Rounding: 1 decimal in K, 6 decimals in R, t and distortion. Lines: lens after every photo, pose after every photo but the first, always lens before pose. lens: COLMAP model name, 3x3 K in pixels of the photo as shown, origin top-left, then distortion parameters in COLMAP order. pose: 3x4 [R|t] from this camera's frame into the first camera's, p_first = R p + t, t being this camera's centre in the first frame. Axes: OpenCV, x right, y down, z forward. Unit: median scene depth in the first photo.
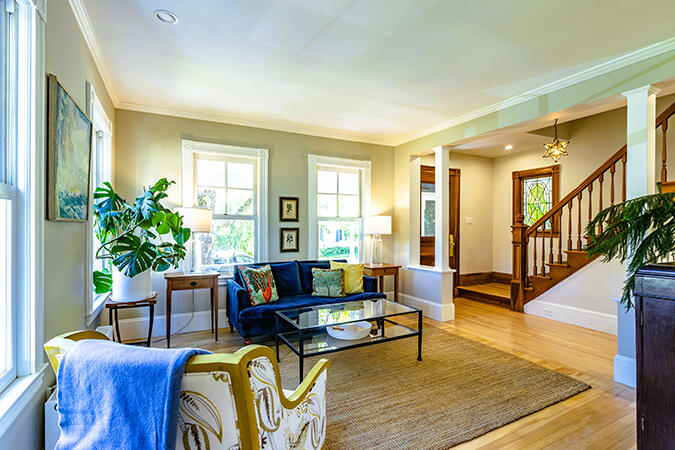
lens RADIAL K [[331.1, 0, 340.4], [0, 331.1, 225.3], [0, 0, 1]] dist [-0.000864, -0.000145]
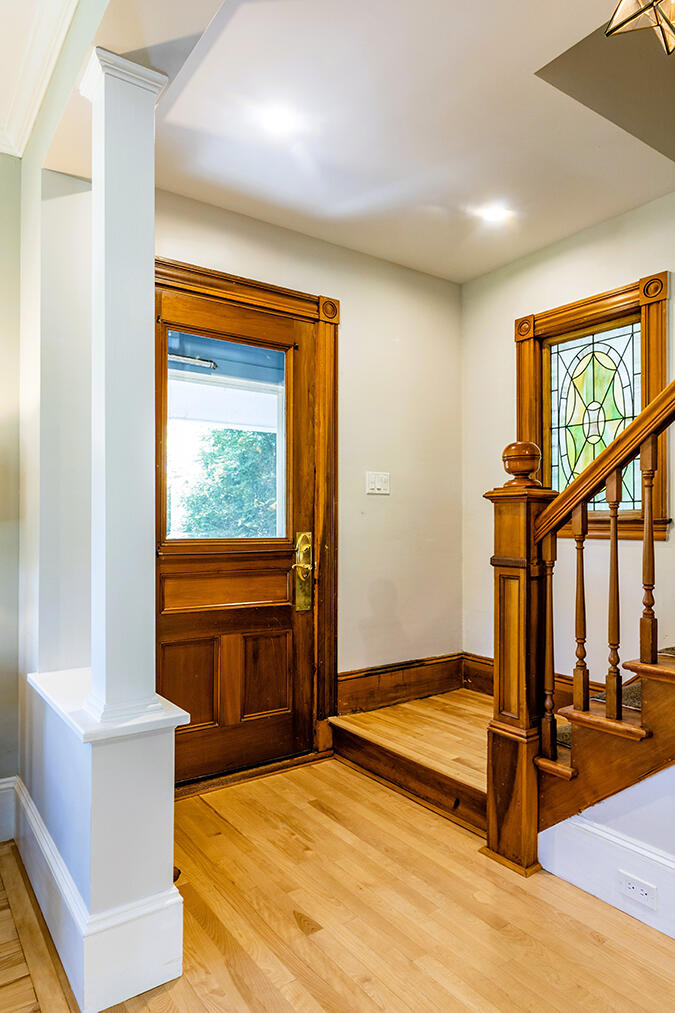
lens RADIAL K [[620.8, 0, 334.4], [0, 620.8, 514.6], [0, 0, 1]] dist [-0.004261, -0.001055]
pose [[0.992115, -0.007539, 0.125102, 0.347765], [0.008022, 0.999962, -0.003364, 0.018191], [-0.125072, 0.004341, 0.992138, 0.566315]]
